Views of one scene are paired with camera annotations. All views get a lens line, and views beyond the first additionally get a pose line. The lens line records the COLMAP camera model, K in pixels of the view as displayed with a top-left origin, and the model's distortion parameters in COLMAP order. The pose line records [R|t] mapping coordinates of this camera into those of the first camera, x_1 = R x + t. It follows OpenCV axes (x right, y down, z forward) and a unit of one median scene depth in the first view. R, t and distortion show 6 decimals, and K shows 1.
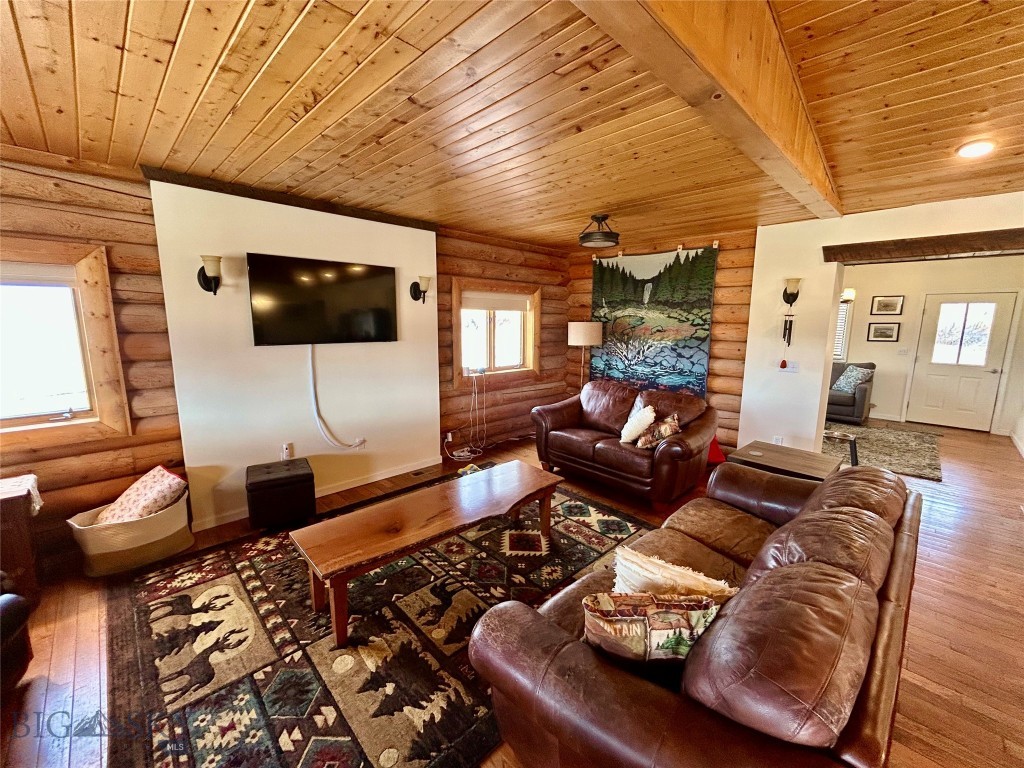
lens RADIAL K [[414.1, 0, 510.4], [0, 414.1, 385.2], [0, 0, 1]] dist [0.001153, 0.000384]
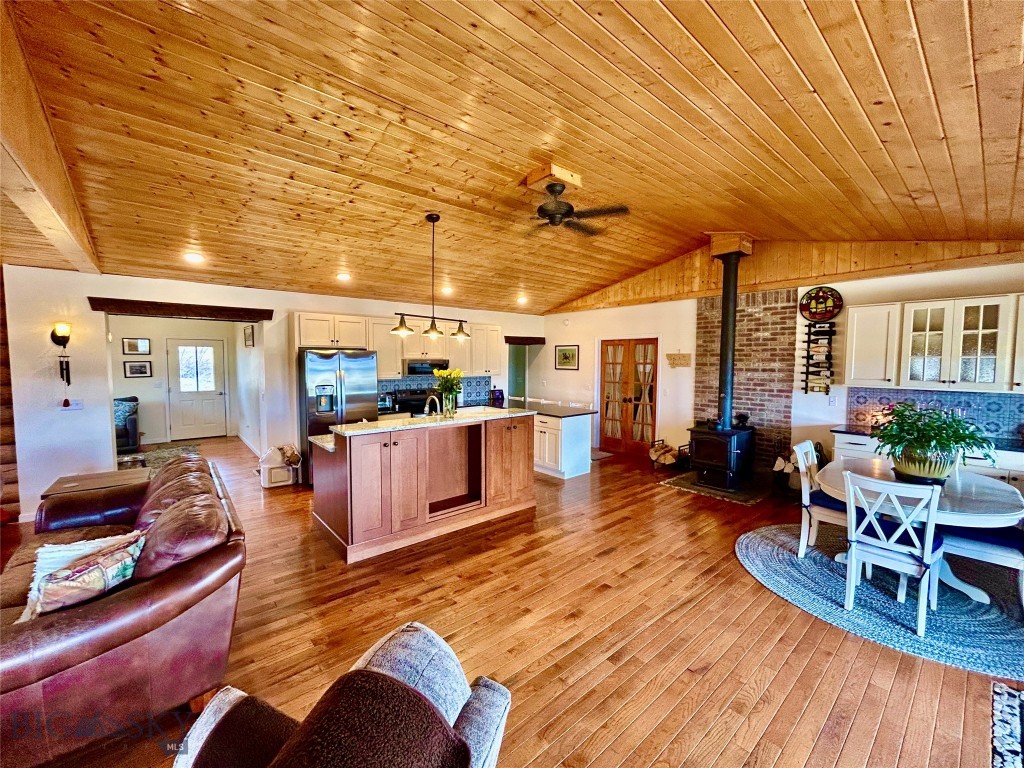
lens RADIAL K [[414.1, 0, 510.7], [0, 414.1, 383.9], [0, 0, 1]] dist [0.001153, 0.000384]
pose [[0.080338, -0.066060, 0.994576, -0.299515], [0.154604, 0.986552, 0.053039, 0.020062], [-0.984705, 0.149504, 0.089470, -0.208186]]
